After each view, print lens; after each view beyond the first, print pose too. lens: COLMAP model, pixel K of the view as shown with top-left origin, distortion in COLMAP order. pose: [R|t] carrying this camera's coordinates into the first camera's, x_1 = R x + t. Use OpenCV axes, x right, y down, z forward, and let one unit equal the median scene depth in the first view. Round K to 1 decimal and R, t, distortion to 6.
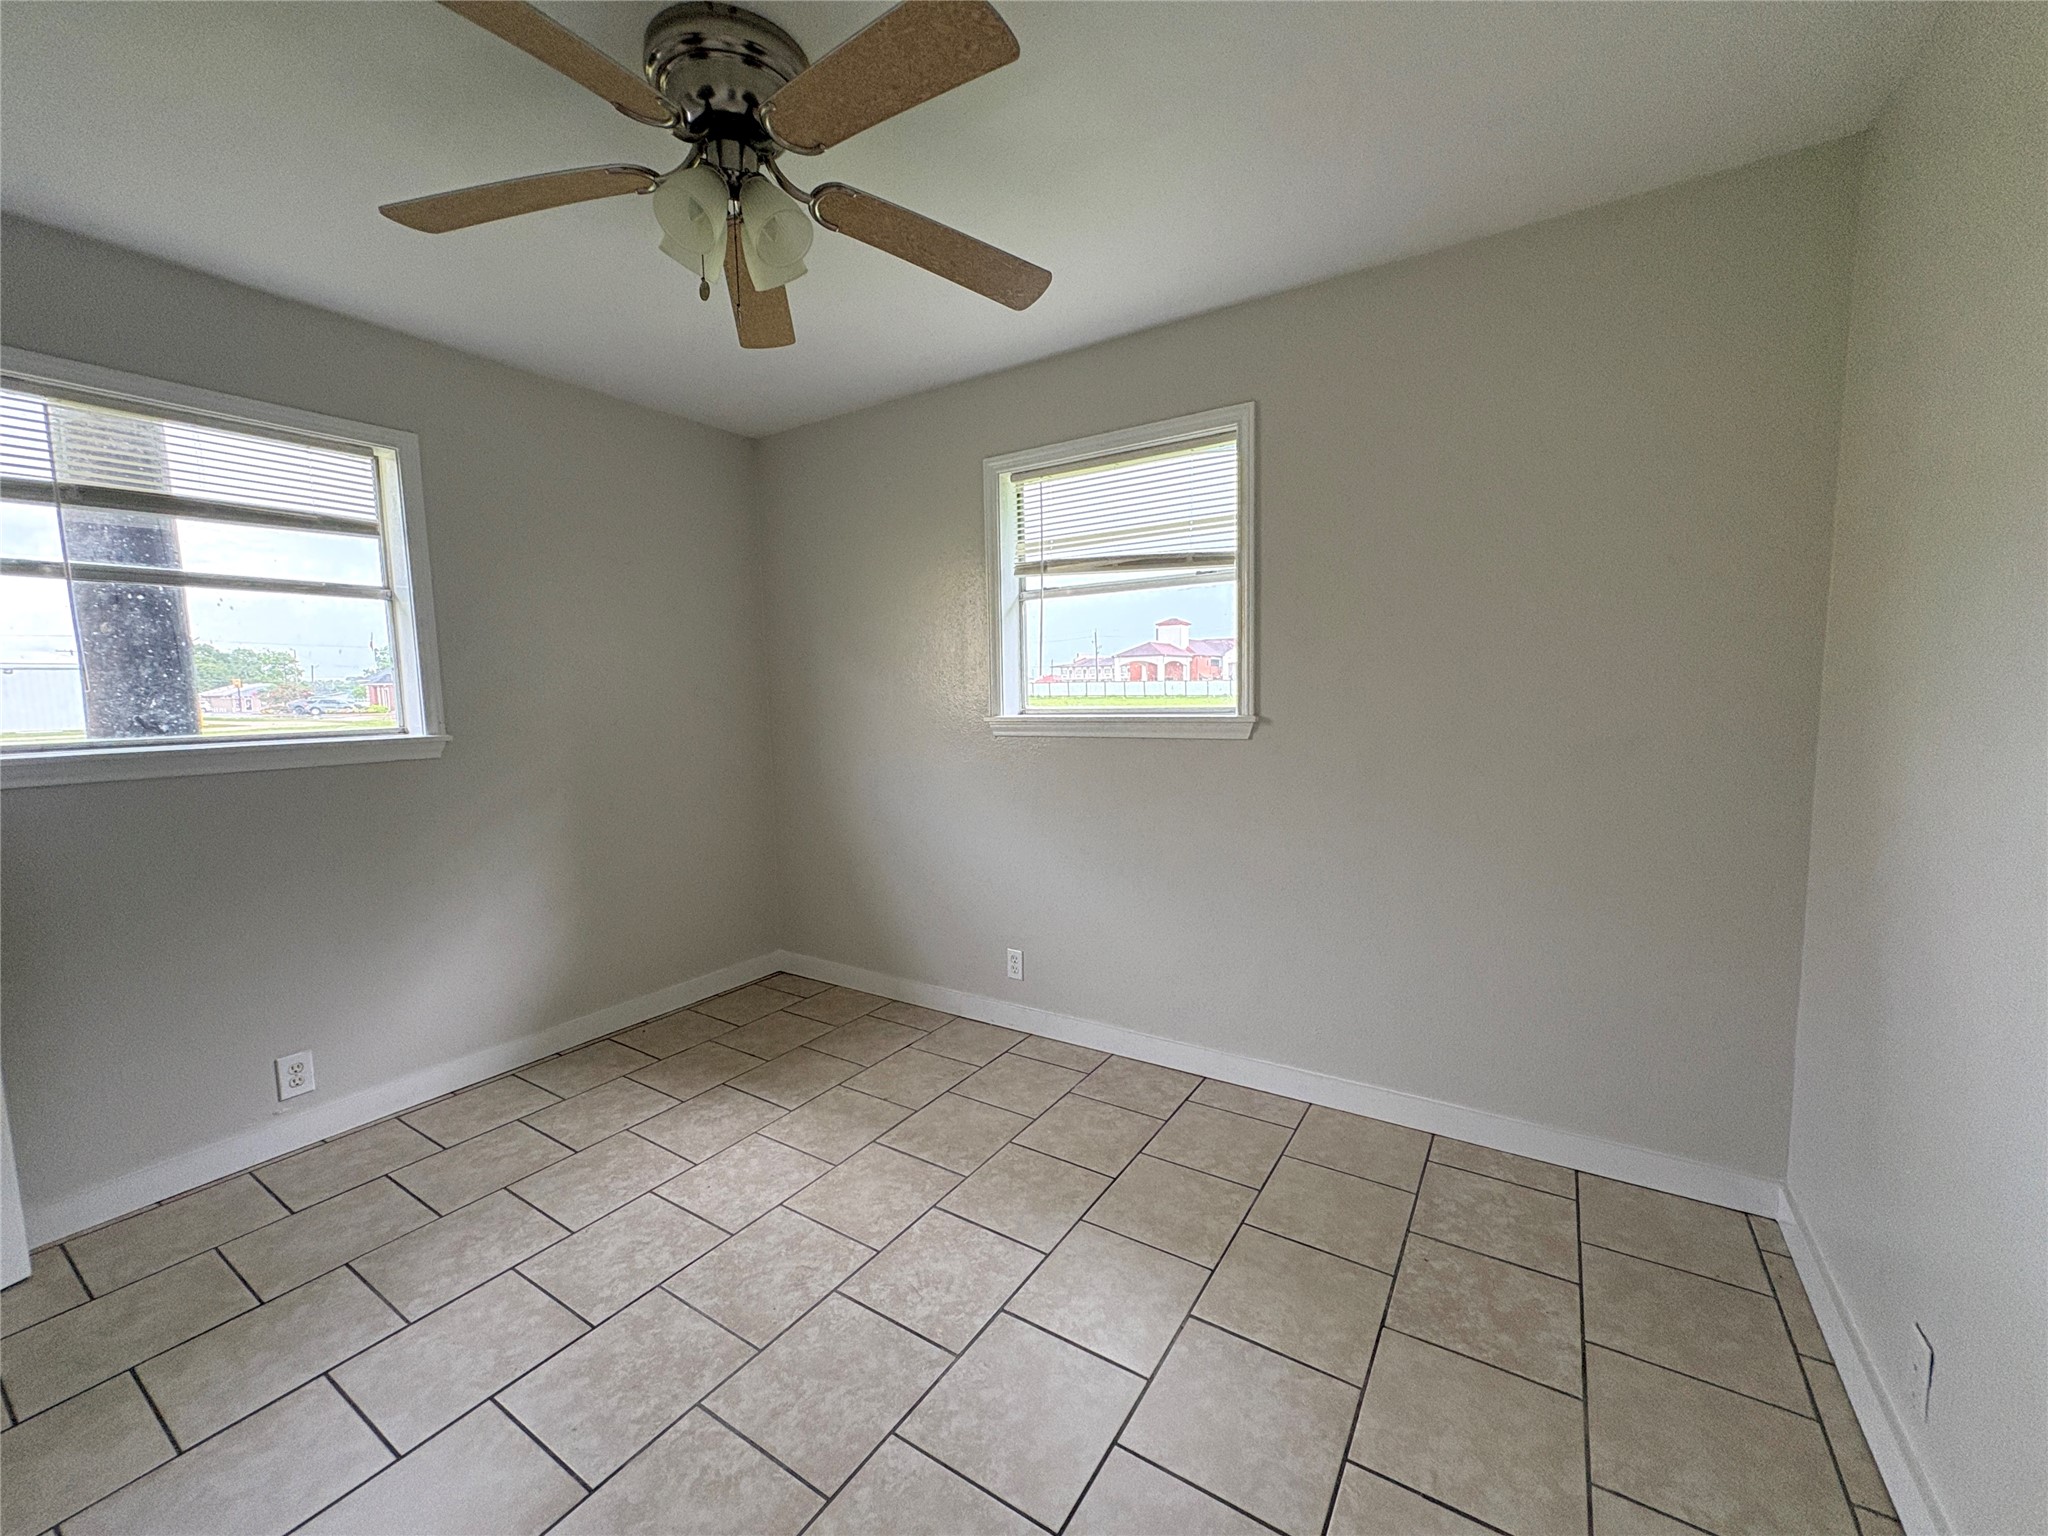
lens RADIAL K [[818.0, 0, 1026.3], [0, 818.0, 777.5], [0, 0, 1]] dist [0.000076, 0.000127]
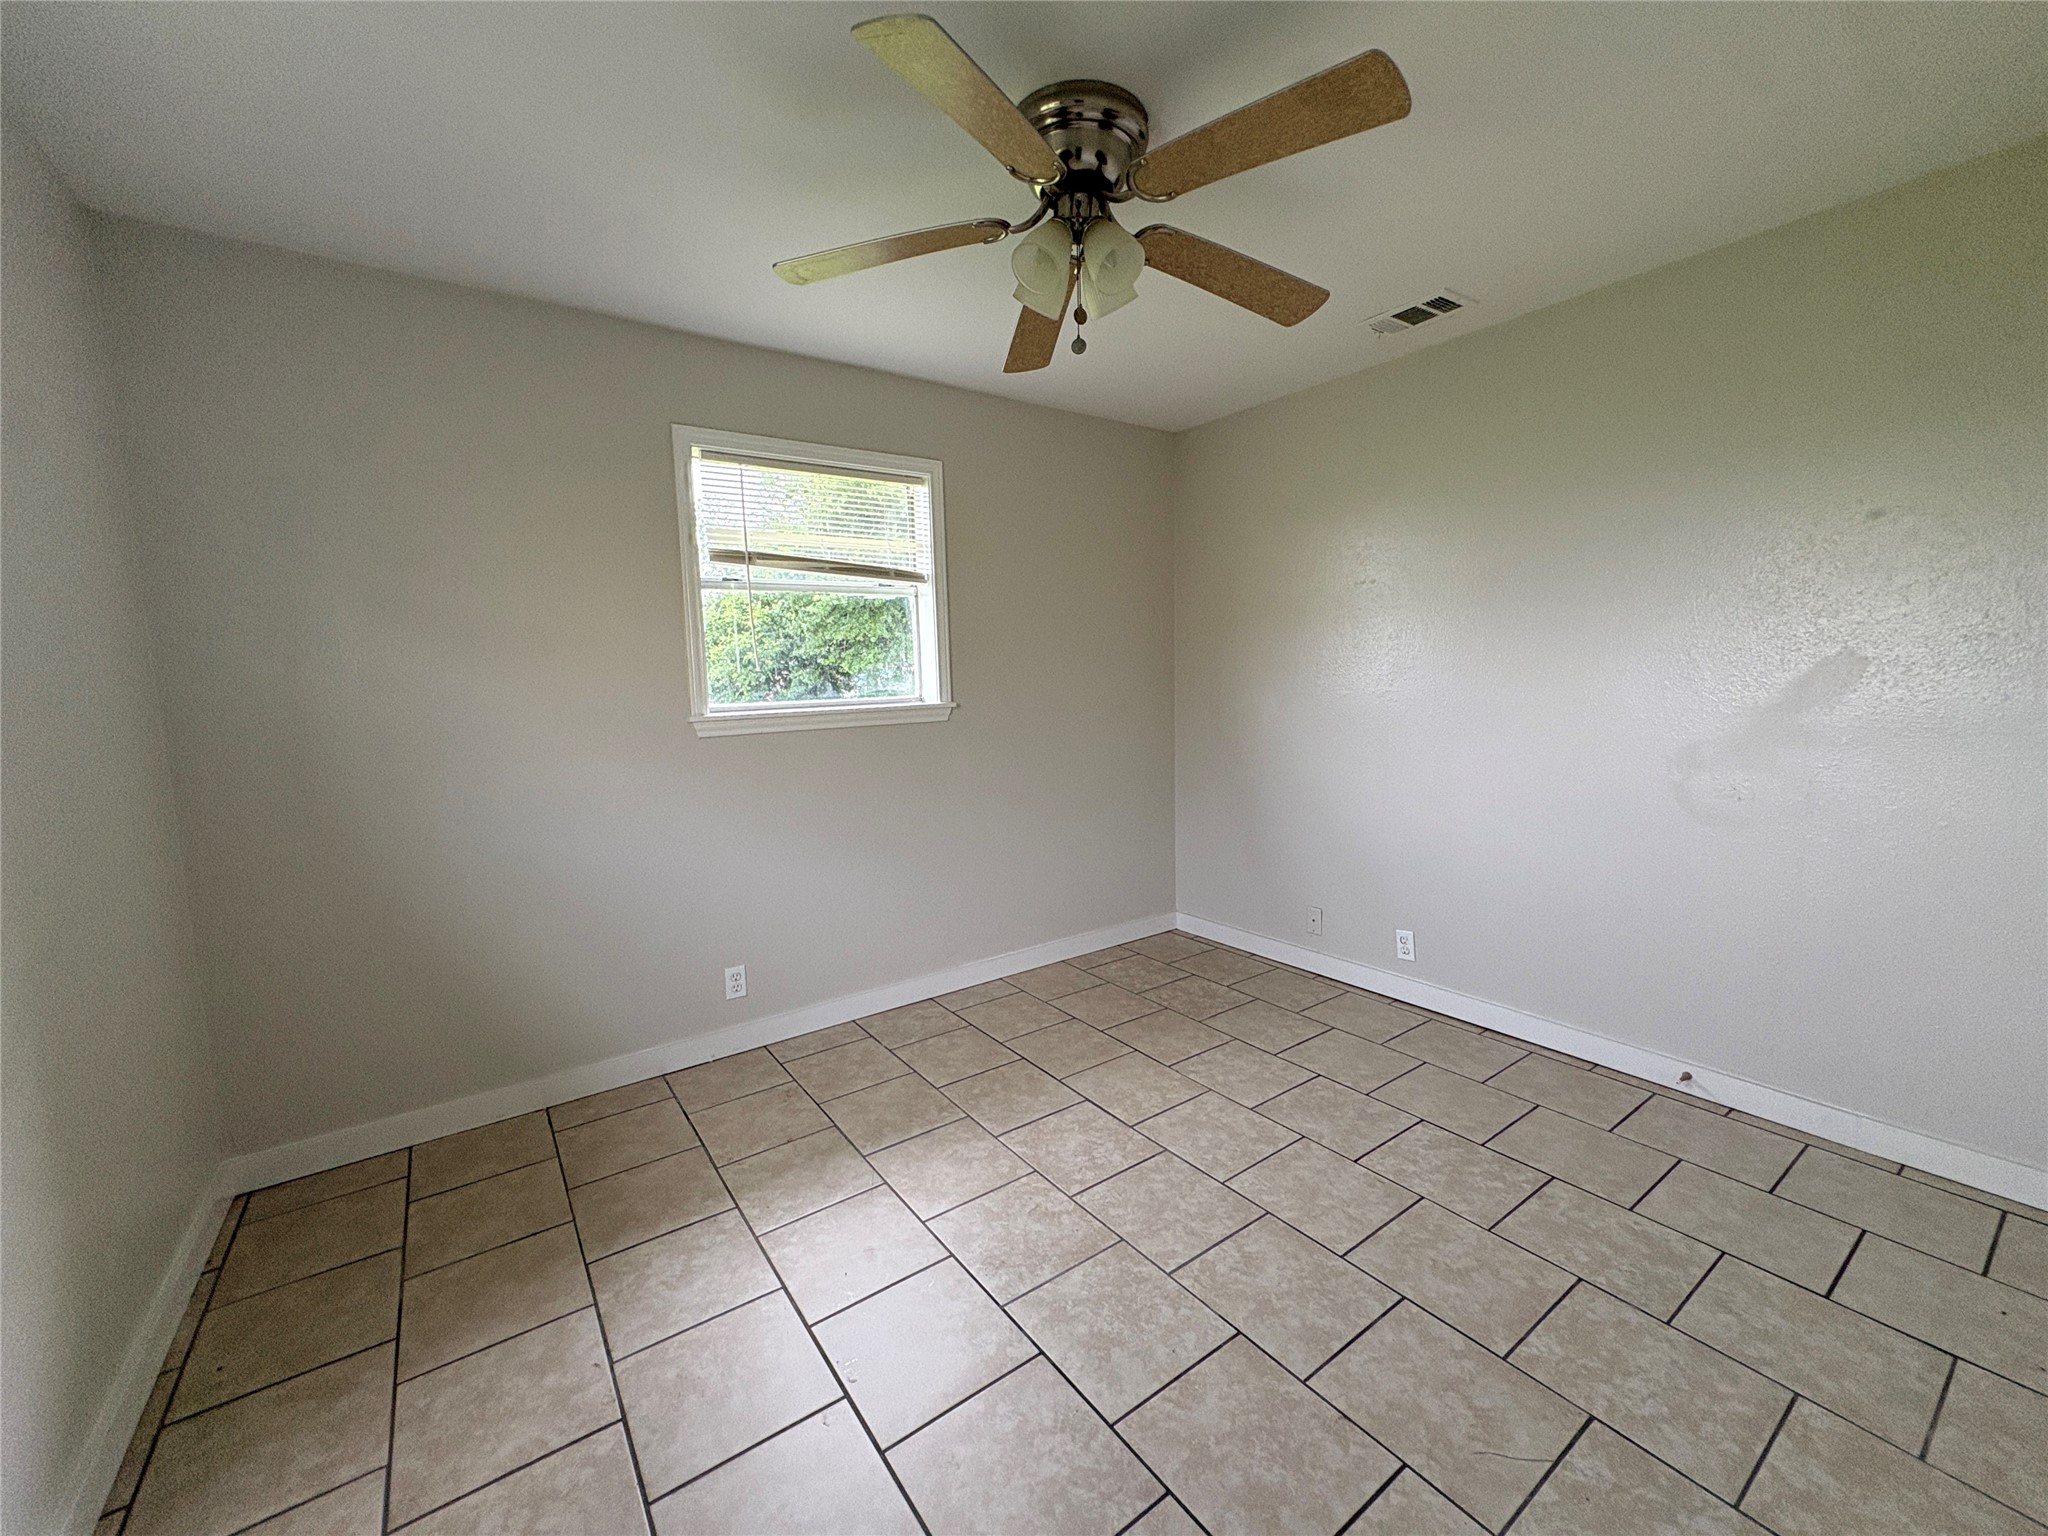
lens RADIAL K [[818.0, 0, 1025.7], [0, 818.0, 772.1], [0, 0, 1]] dist [0.000076, 0.000127]
pose [[0.371807, -0.103142, 0.922562, -0.896750], [0.120632, 0.990750, 0.062149, -0.030690], [-0.920439, 0.088183, 0.380810, 0.406210]]
